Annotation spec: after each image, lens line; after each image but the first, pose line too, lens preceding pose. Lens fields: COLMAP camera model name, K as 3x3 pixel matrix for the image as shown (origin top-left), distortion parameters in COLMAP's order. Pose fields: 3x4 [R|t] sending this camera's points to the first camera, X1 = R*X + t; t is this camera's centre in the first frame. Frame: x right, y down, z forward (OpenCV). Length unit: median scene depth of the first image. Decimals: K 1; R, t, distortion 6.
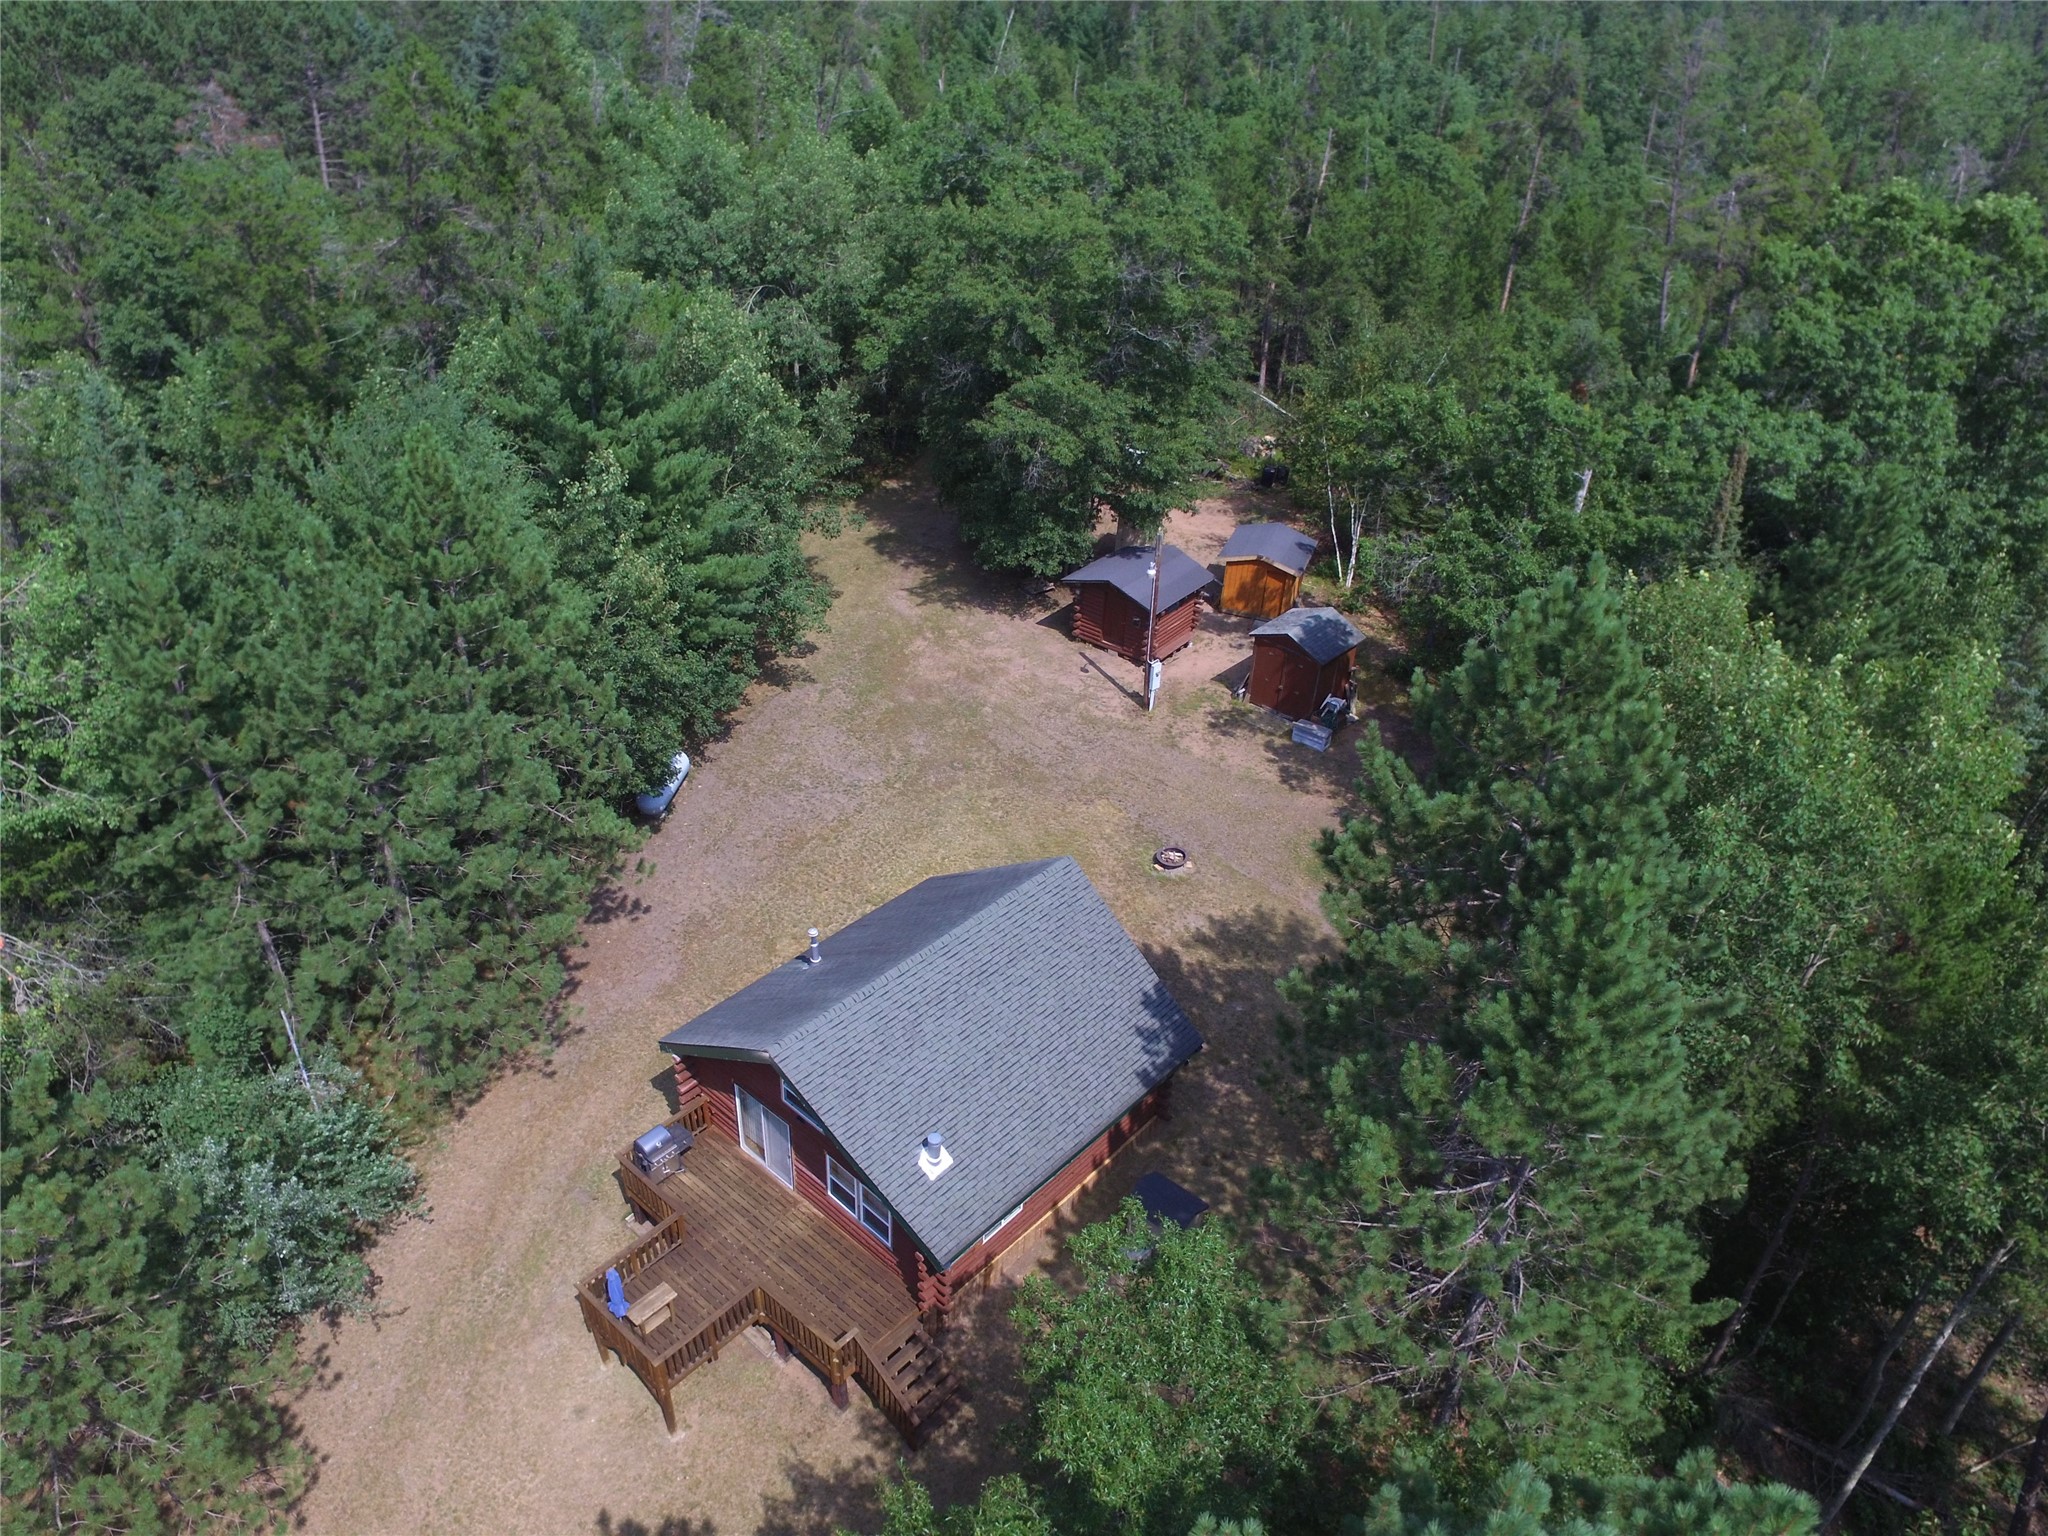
lens RADIAL K [[1435.1, 0, 1004.3], [0, 1435.1, 782.9], [0, 0, 1]] dist [-0.095824, 0.056305]
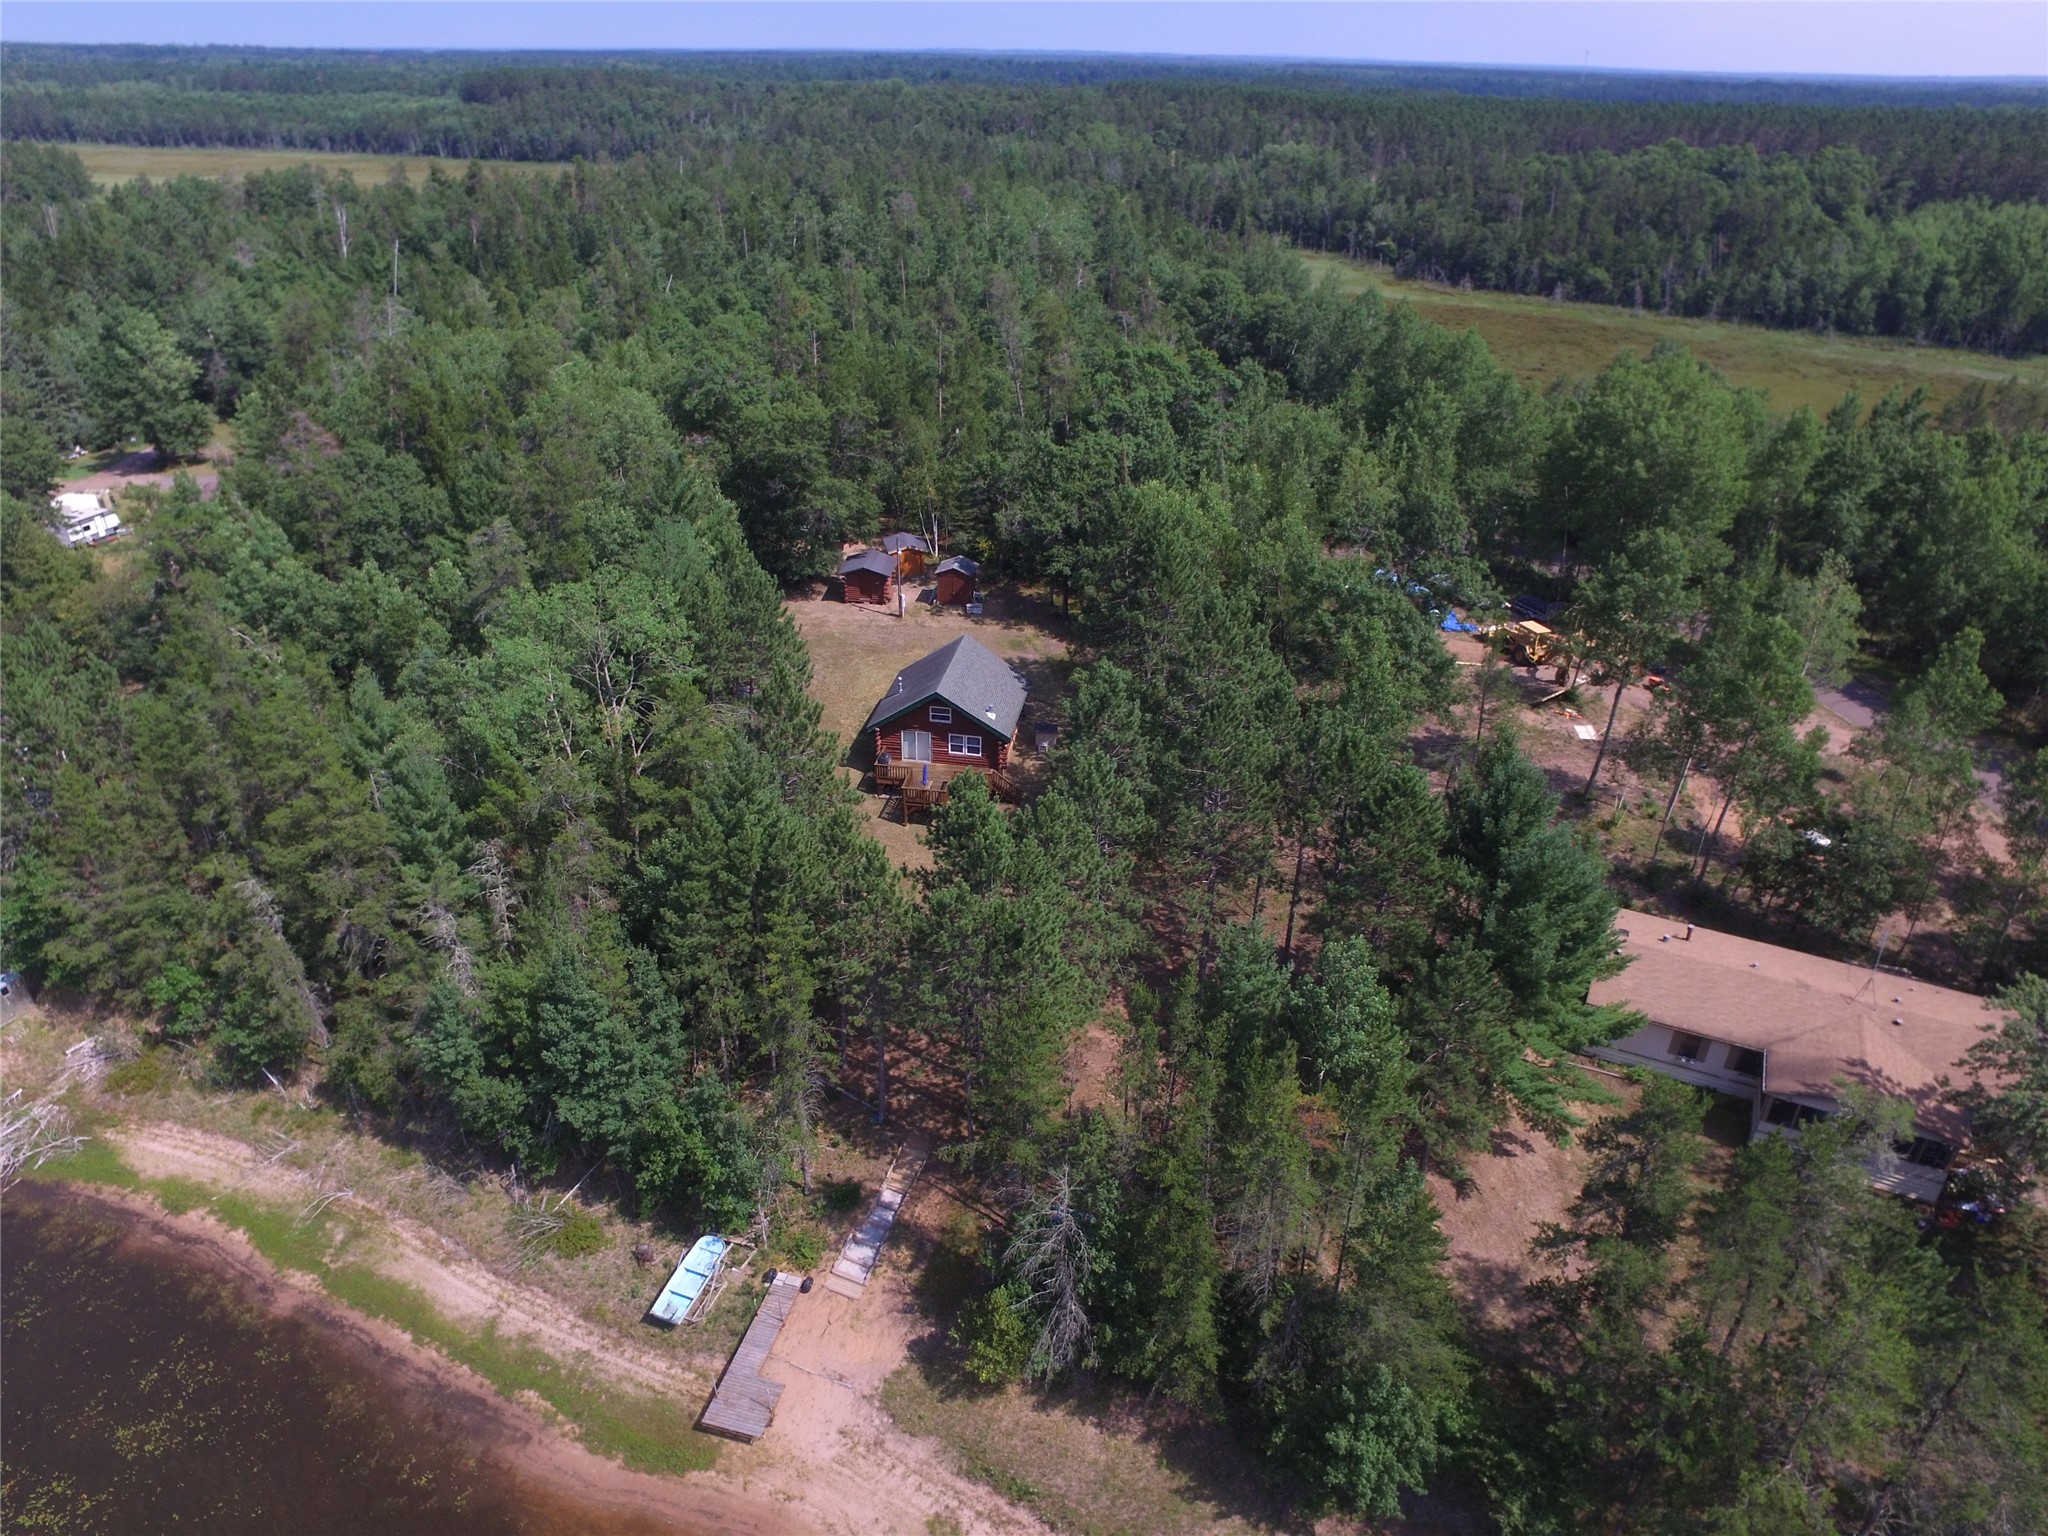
lens RADIAL K [[1435.1, 0, 1017.7], [0, 1435.1, 777.5], [0, 0, 1]] dist [-0.095824, 0.056305]
pose [[0.842203, -0.276948, 0.462594, -0.977741], [0.307687, 0.951441, 0.009434, 0.253611], [-0.442744, 0.134389, 0.886520, -1.165353]]
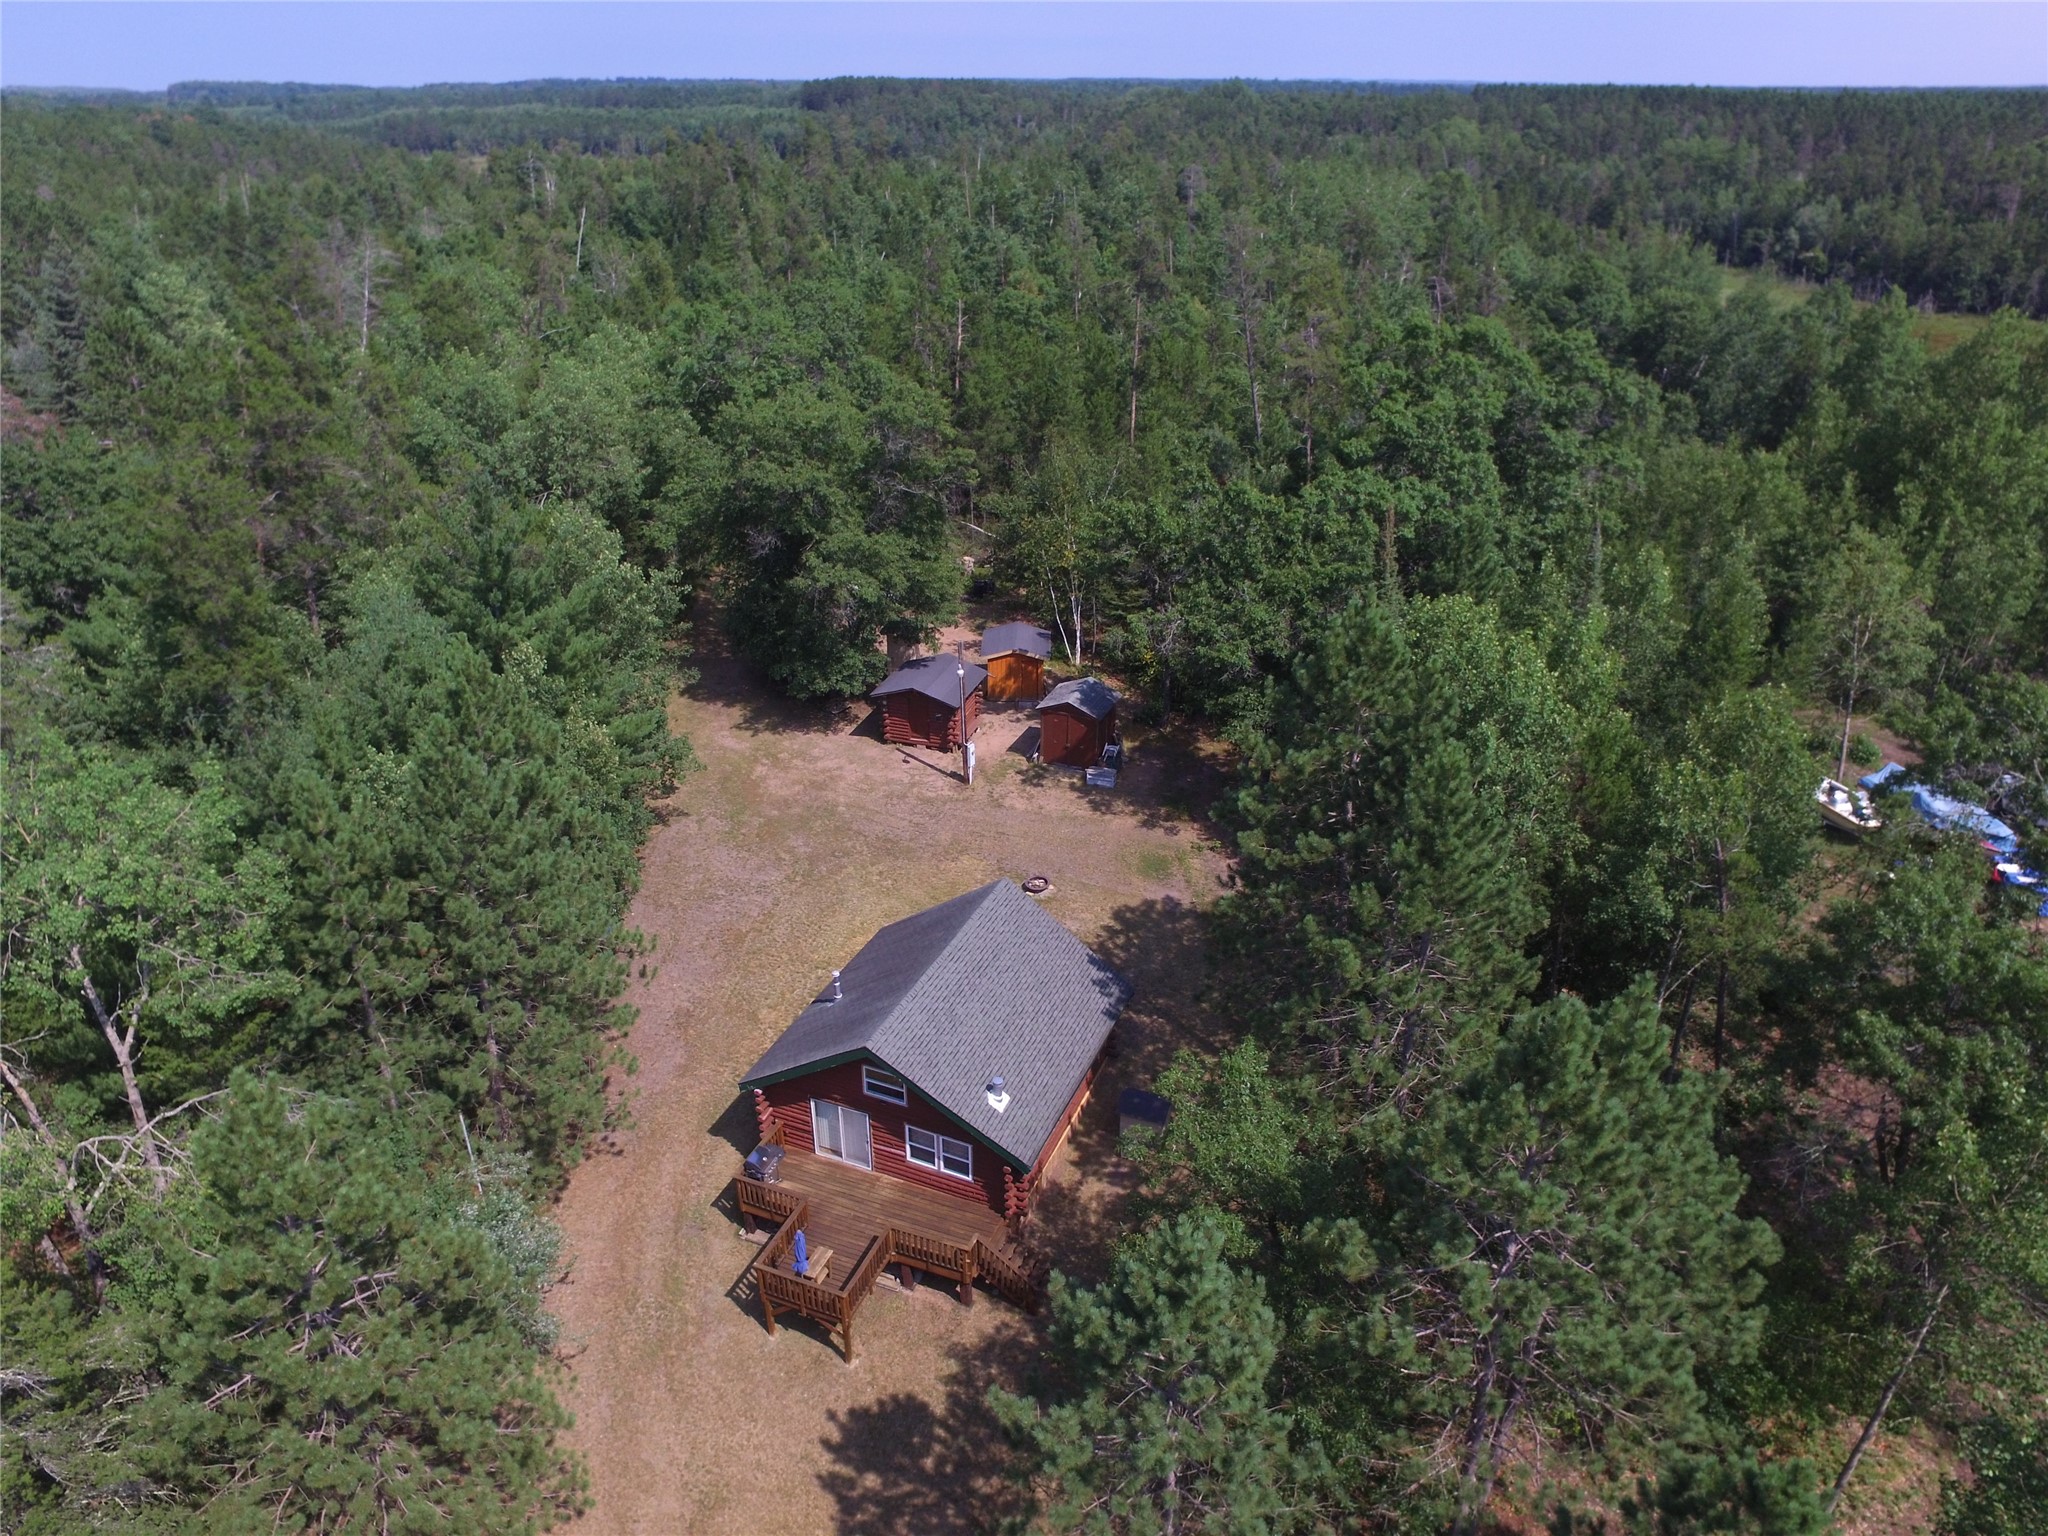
lens RADIAL K [[1435.1, 0, 1016.9], [0, 1435.1, 760.6], [0, 0, 1]] dist [-0.095824, 0.056305]
pose [[0.943878, -0.182391, 0.275367, -0.230855], [0.210613, 0.974579, -0.076403, 0.038801], [-0.254432, 0.130111, 0.958298, -0.230615]]
